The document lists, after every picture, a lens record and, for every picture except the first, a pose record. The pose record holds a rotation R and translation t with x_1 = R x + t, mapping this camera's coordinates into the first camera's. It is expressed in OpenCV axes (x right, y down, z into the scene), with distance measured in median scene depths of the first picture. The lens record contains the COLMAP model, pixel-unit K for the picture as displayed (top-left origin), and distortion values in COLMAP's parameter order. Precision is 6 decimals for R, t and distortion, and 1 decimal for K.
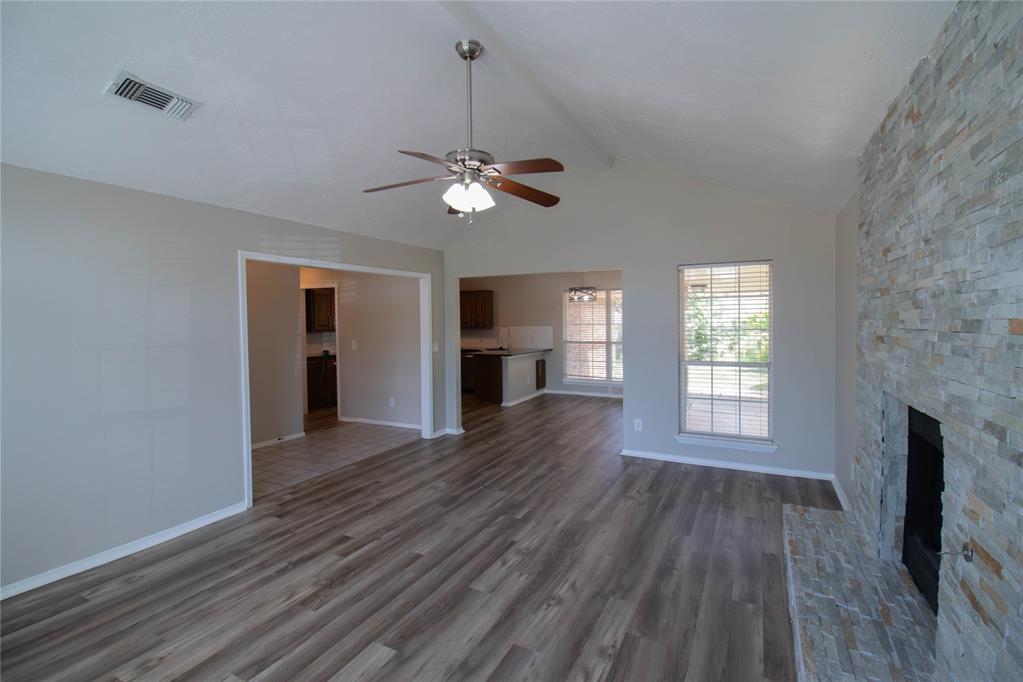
lens RADIAL K [[473.1, 0, 513.2], [0, 473.1, 332.3], [0, 0, 1]] dist [-0.000927, -0.014231]
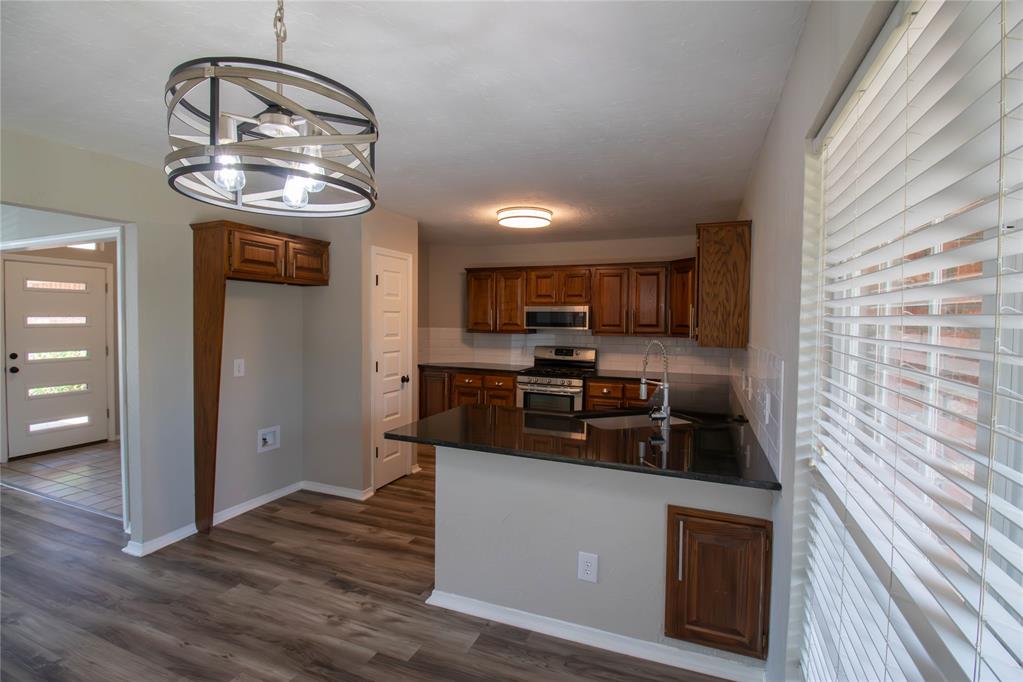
lens RADIAL K [[473.1, 0, 513.2], [0, 473.1, 332.3], [0, 0, 1]] dist [-0.000927, -0.014231]
pose [[0.092653, 0.040736, -0.994865, 0.613069], [-0.037998, 0.998580, 0.037350, -0.063420], [0.994973, 0.034342, 0.094069, 2.150554]]
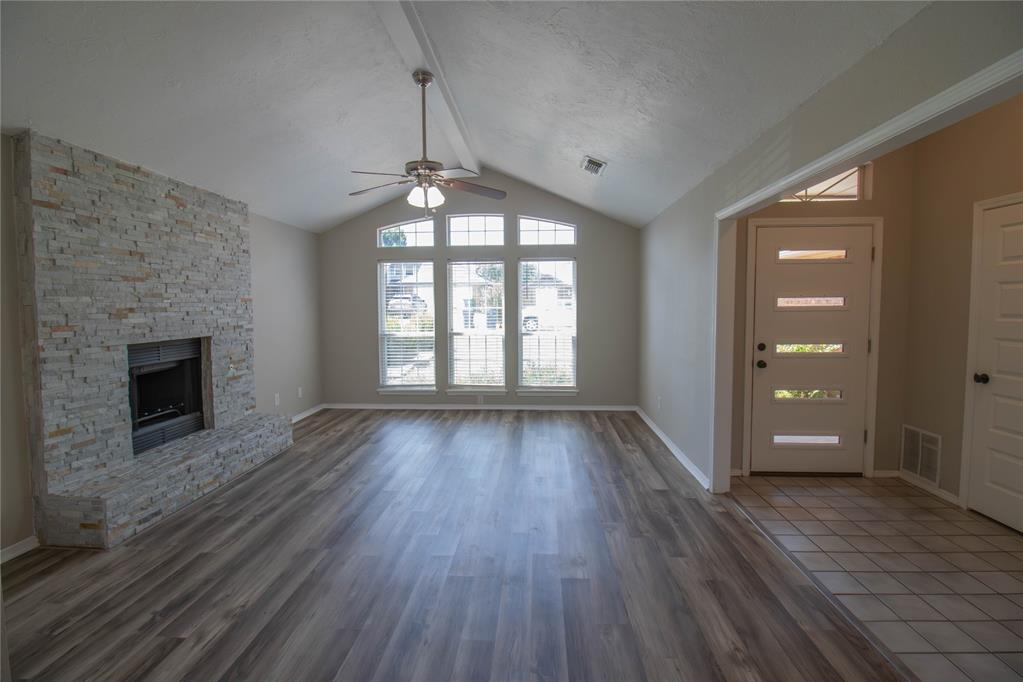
lens RADIAL K [[473.1, 0, 513.2], [0, 473.1, 332.3], [0, 0, 1]] dist [-0.000927, -0.014231]
pose [[-0.913413, 0.038240, -0.405233, 0.161877], [0.003378, 0.996255, 0.086398, -0.023517], [0.407020, 0.077548, -0.910122, 1.653131]]
